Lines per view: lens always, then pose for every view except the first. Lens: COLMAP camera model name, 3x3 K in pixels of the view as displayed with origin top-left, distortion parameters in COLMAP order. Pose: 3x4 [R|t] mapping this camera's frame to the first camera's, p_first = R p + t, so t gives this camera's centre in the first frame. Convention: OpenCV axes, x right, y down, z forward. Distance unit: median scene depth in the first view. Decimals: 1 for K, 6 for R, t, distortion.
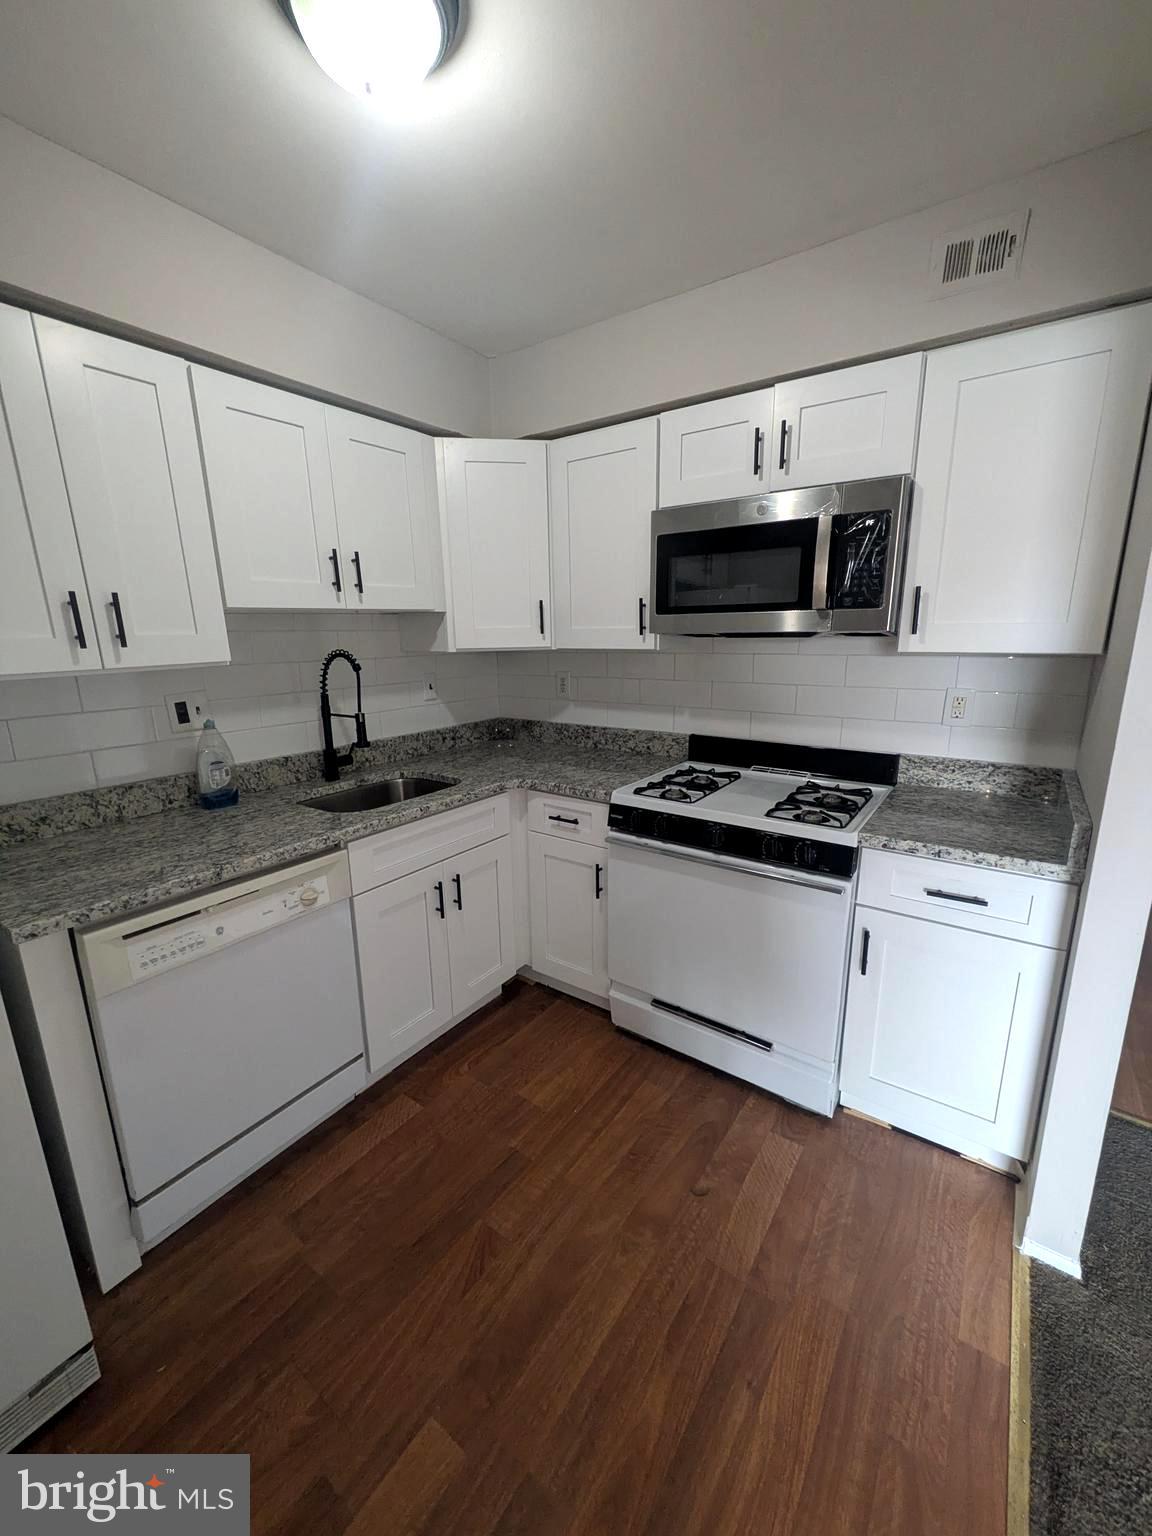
lens RADIAL K [[603.5, 0, 561.6], [0, 603.5, 773.6], [0, 0, 1]] dist [0.008234, -0.001262]
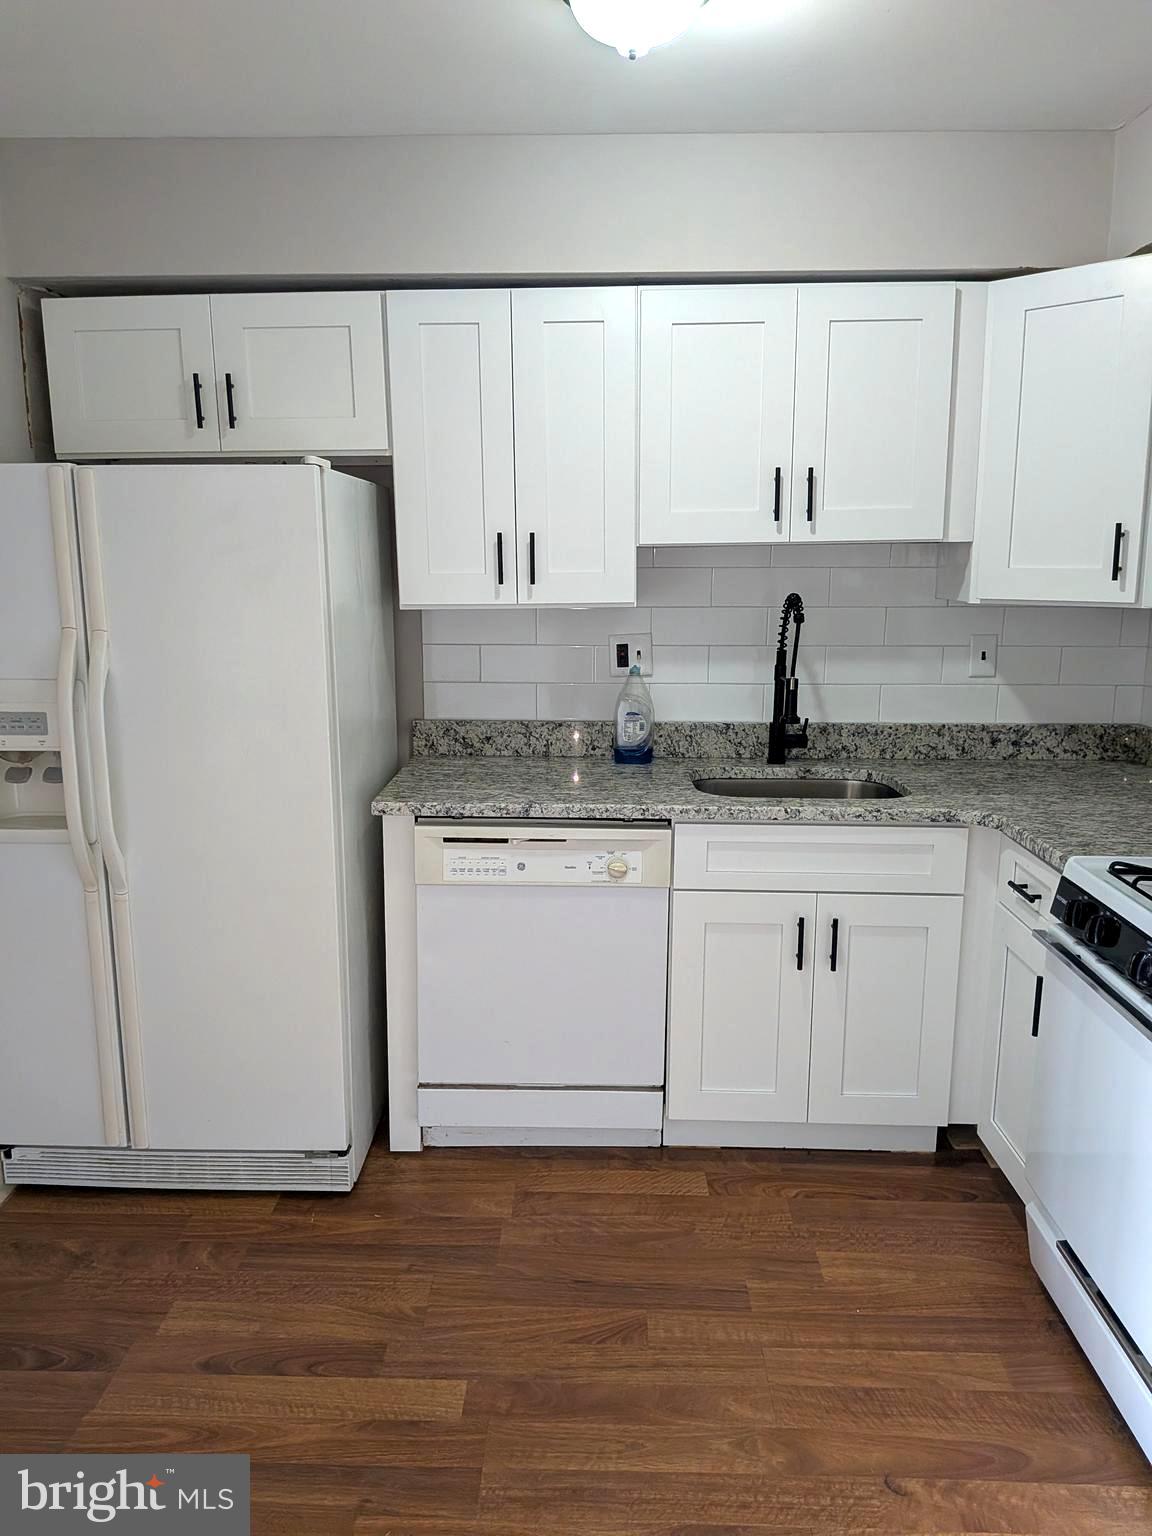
lens RADIAL K [[1085.3, 0, 565.3], [0, 1085.3, 758.6], [0, 0, 1]] dist [0.048033, -0.065379]
pose [[0.566943, 0.165792, -0.806901, 0.743275], [-0.199076, 0.978078, 0.061089, -0.033565], [0.799340, 0.126001, 0.587520, -0.016735]]
